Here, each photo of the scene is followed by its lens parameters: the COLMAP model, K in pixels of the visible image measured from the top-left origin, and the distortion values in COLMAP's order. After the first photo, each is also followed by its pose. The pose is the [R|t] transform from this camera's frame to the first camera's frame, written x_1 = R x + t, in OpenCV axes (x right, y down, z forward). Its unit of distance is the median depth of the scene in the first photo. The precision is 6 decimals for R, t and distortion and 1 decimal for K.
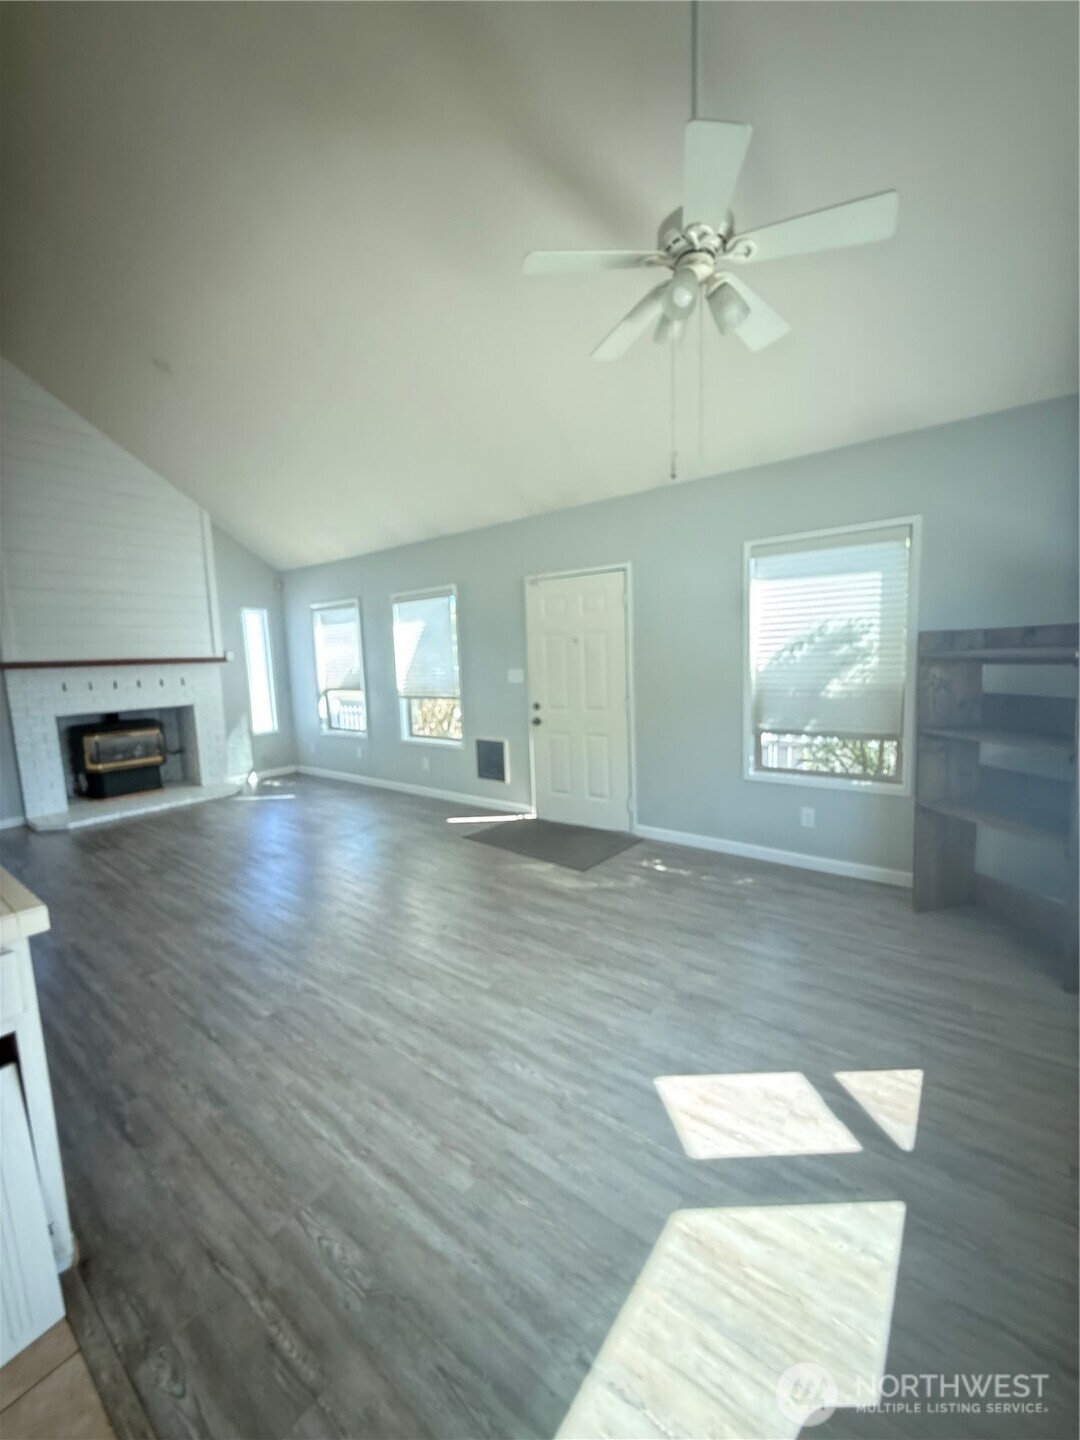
lens RADIAL K [[572.1, 0, 537.5], [0, 572.1, 712.9], [0, 0, 1]] dist [0.000900, -0.000329]
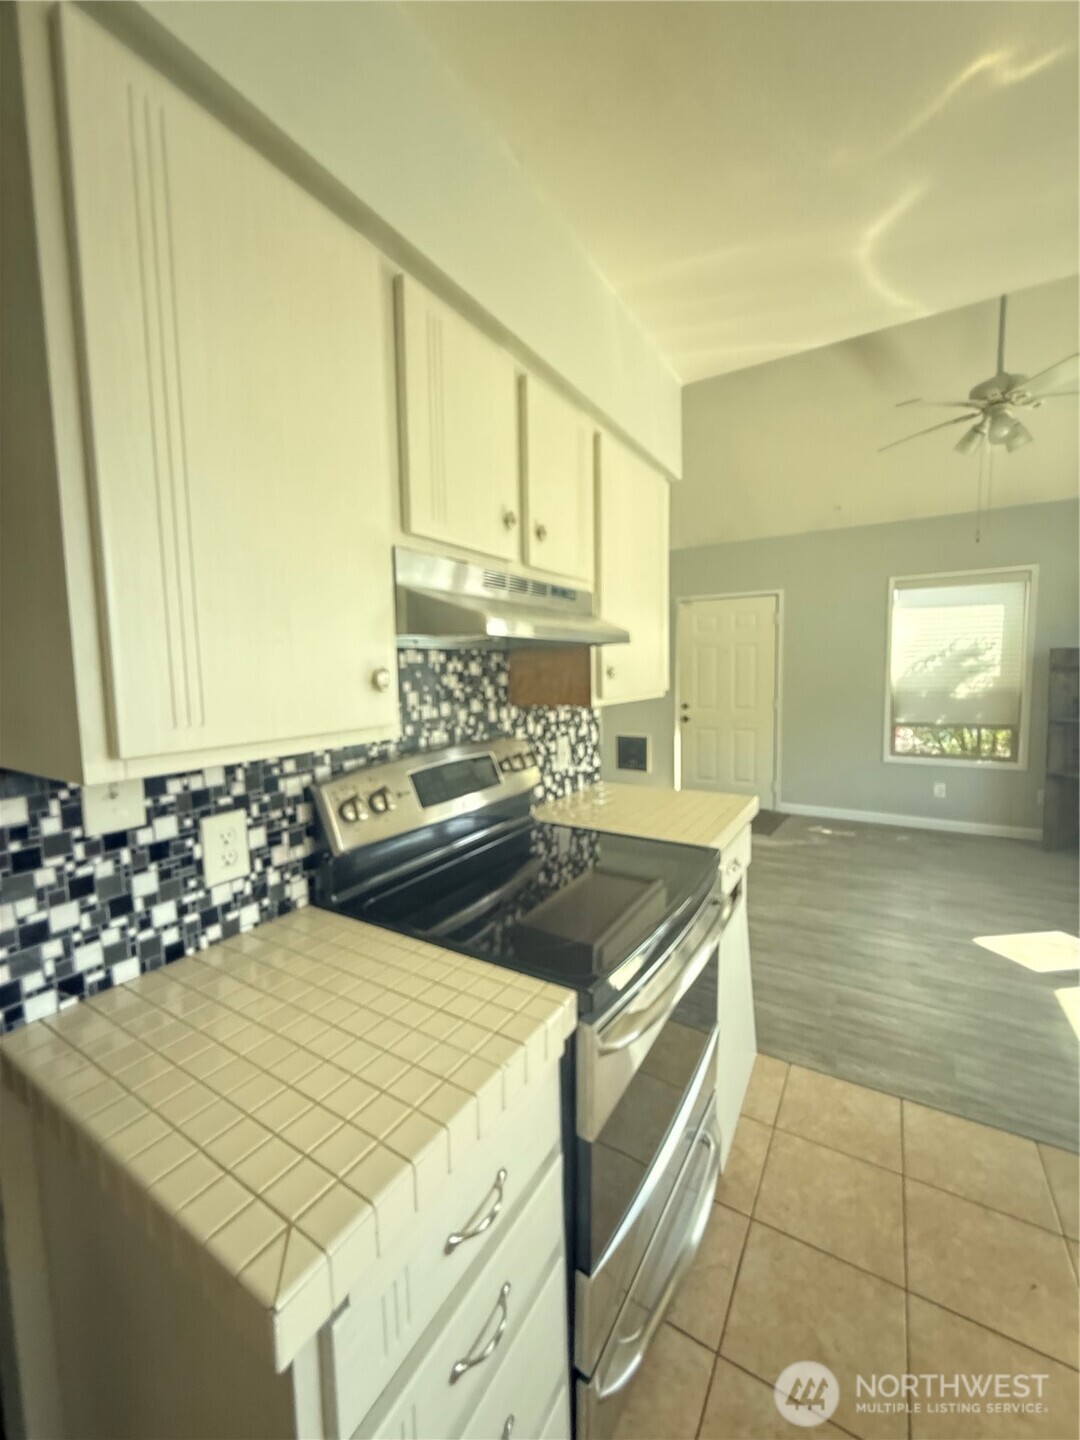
lens RADIAL K [[572.1, 0, 537.5], [0, 572.1, 712.9], [0, 0, 1]] dist [0.000900, -0.000329]
pose [[0.994384, 0.010726, 0.105292, -0.592259], [-0.007889, 0.999595, -0.027328, 0.051503], [-0.105542, 0.026343, 0.994066, -0.207250]]
